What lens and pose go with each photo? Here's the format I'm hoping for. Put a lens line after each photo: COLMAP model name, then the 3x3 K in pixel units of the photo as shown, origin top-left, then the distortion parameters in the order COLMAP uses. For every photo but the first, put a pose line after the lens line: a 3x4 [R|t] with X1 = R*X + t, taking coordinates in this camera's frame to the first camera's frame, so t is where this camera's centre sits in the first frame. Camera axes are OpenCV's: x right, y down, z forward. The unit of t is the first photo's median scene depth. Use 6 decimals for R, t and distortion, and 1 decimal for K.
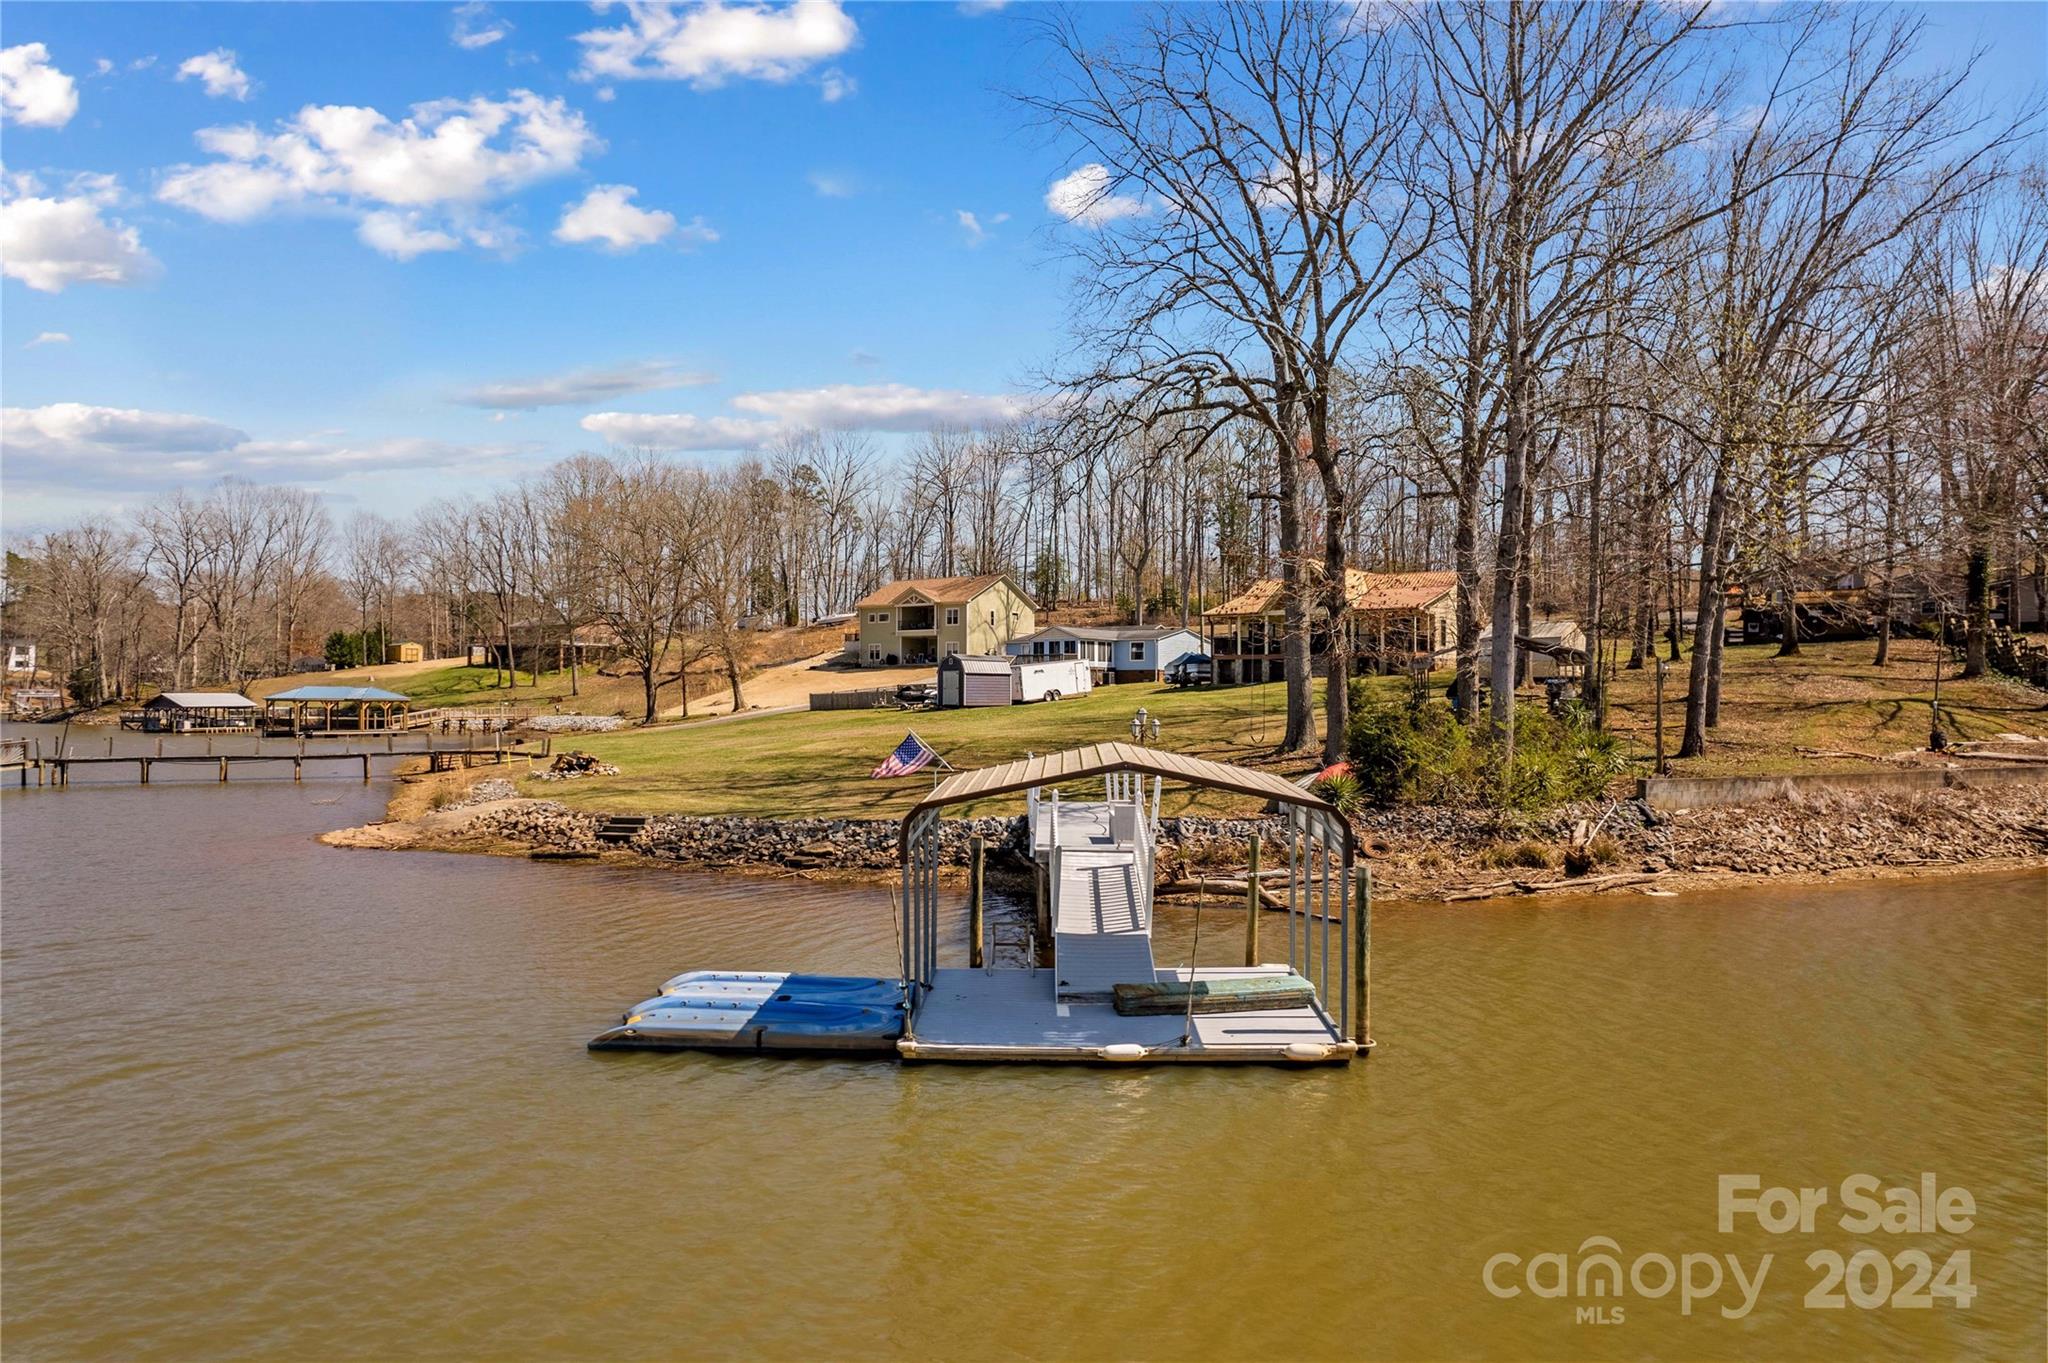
lens RADIAL K [[1306.8, 0, 1011.7], [0, 1306.8, 680.5], [0, 0, 1]] dist [-0.080270, 0.071651]
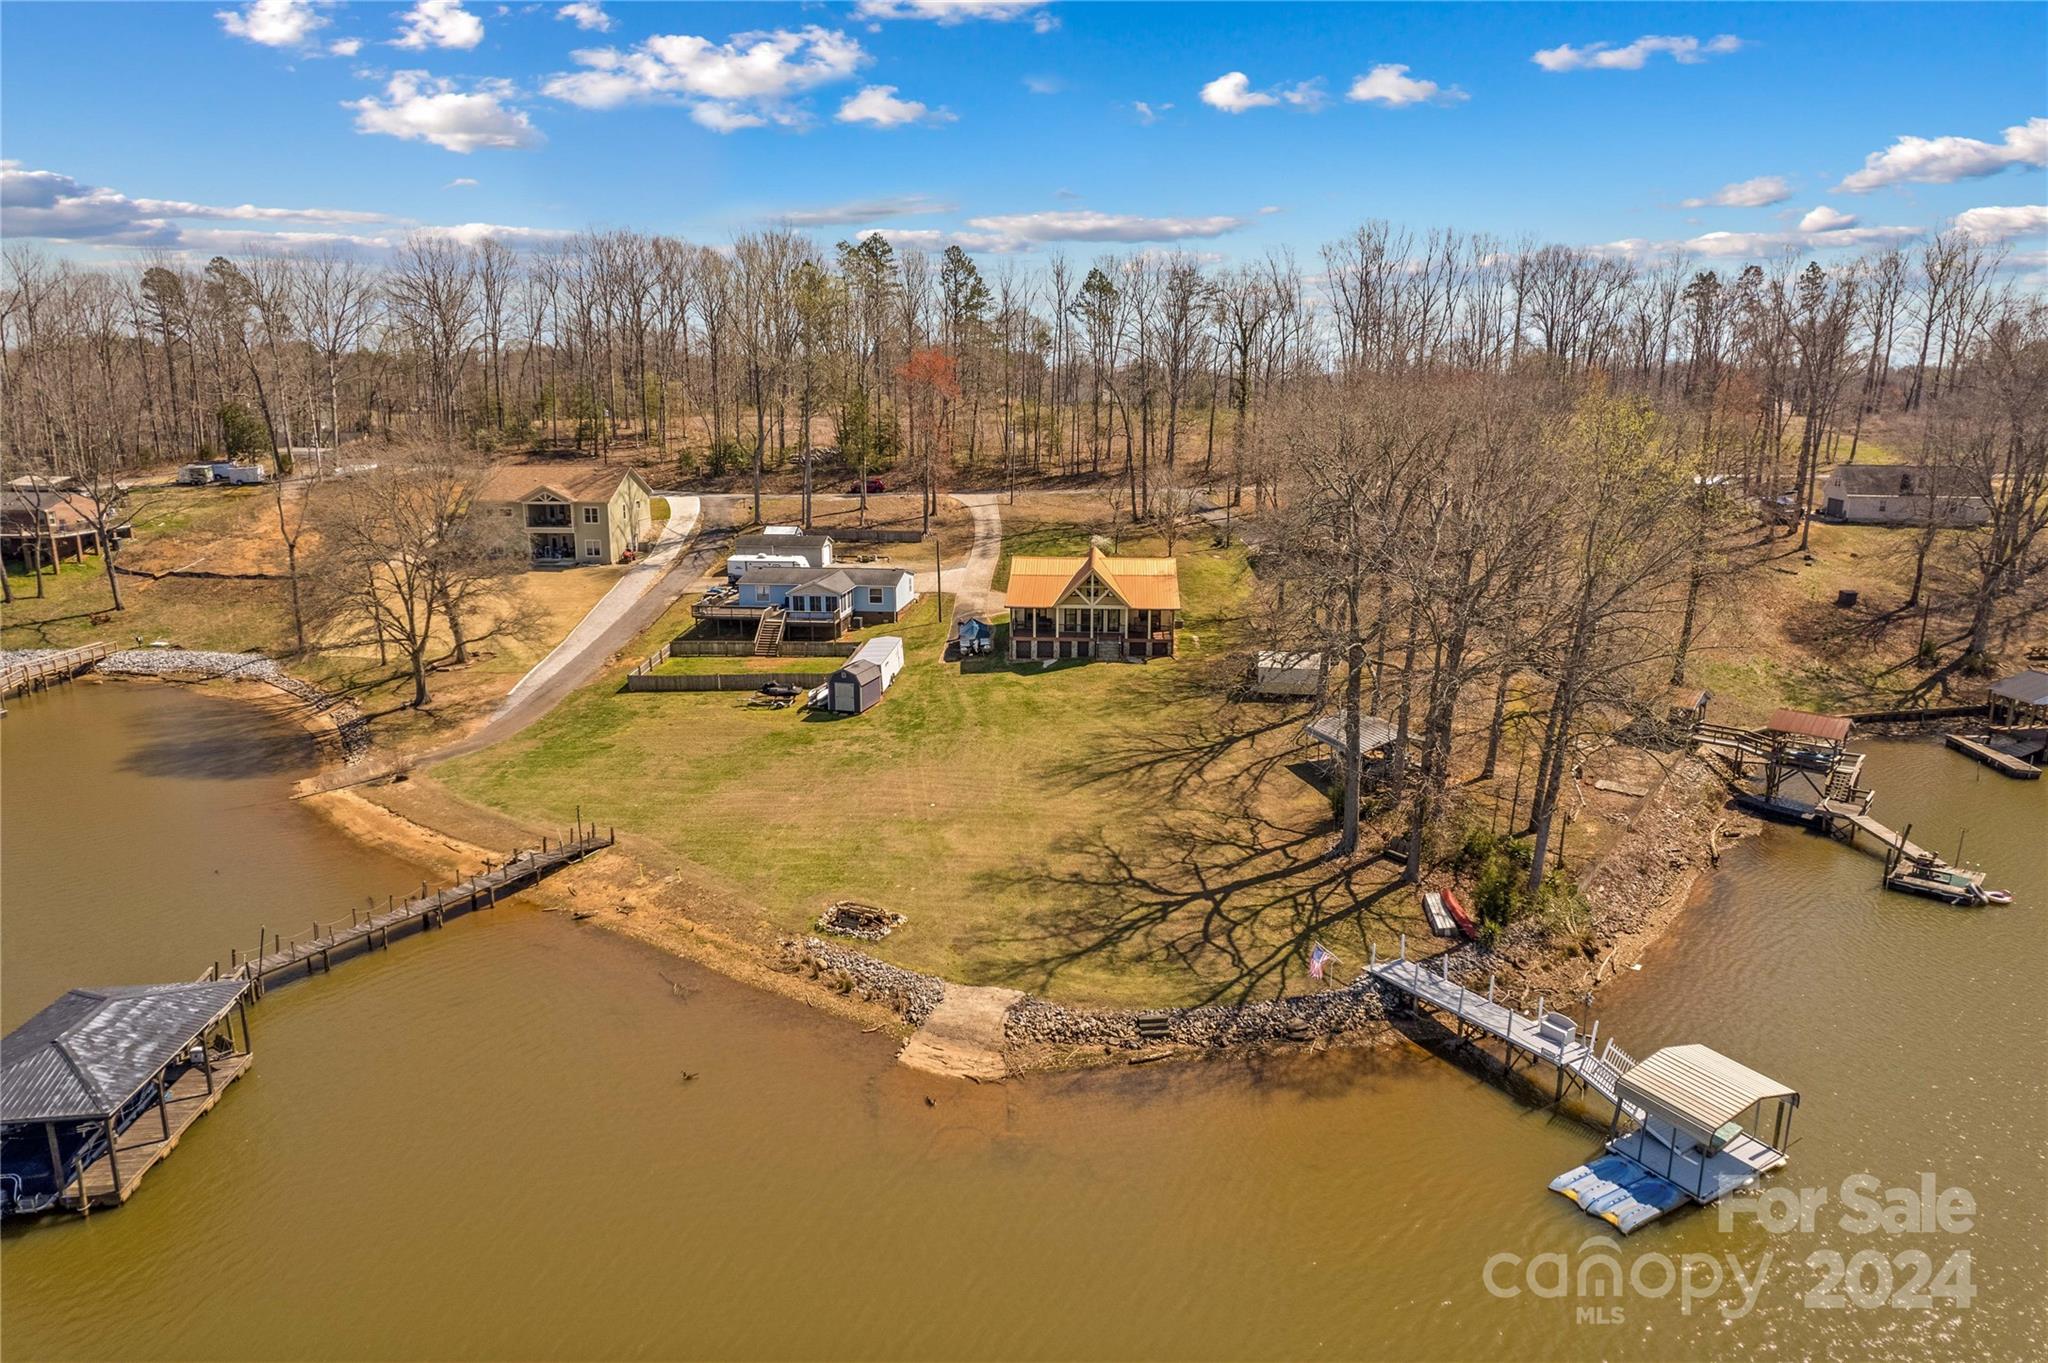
lens RADIAL K [[1306.8, 0, 1011.7], [0, 1306.8, 680.5], [0, 0, 1]] dist [-0.080270, 0.071651]
pose [[0.857270, -0.122983, 0.499963, -0.287164], [0.000107, 0.971095, 0.238691, -0.165515], [-0.514867, -0.204570, 0.832504, -0.044614]]
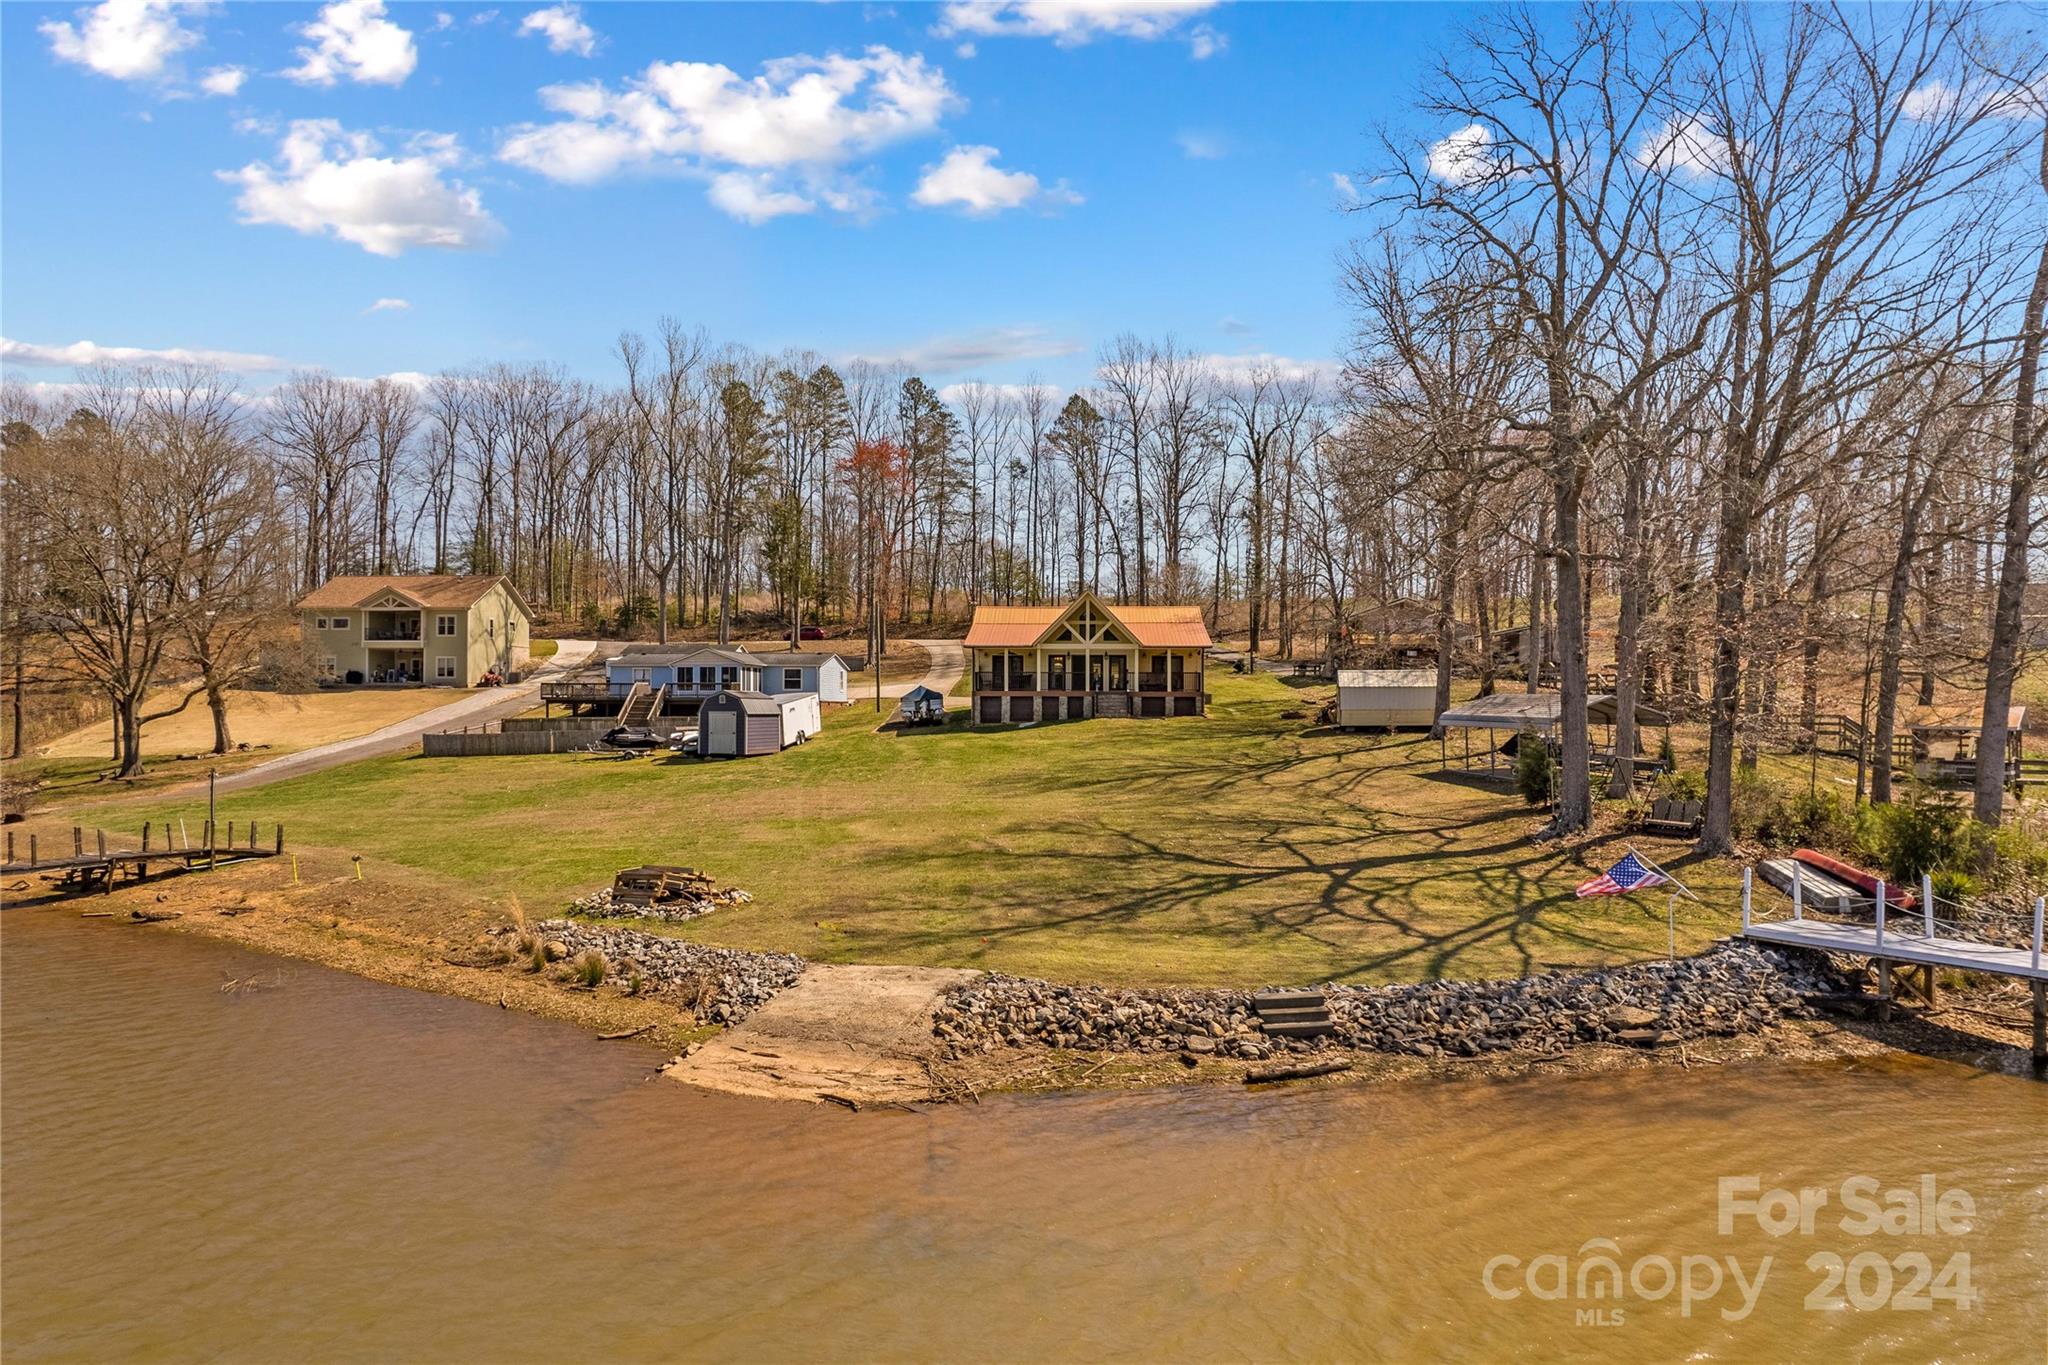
lens RADIAL K [[1360.9, 0, 998.5], [0, 1360.9, 690.2], [0, 0, 1]] dist [-0.086597, 0.084012]
pose [[0.852756, 0.003542, 0.522297, -0.188968], [-0.006236, 0.999975, 0.003400, -0.013548], [-0.522272, -0.006157, 0.852757, 0.109028]]
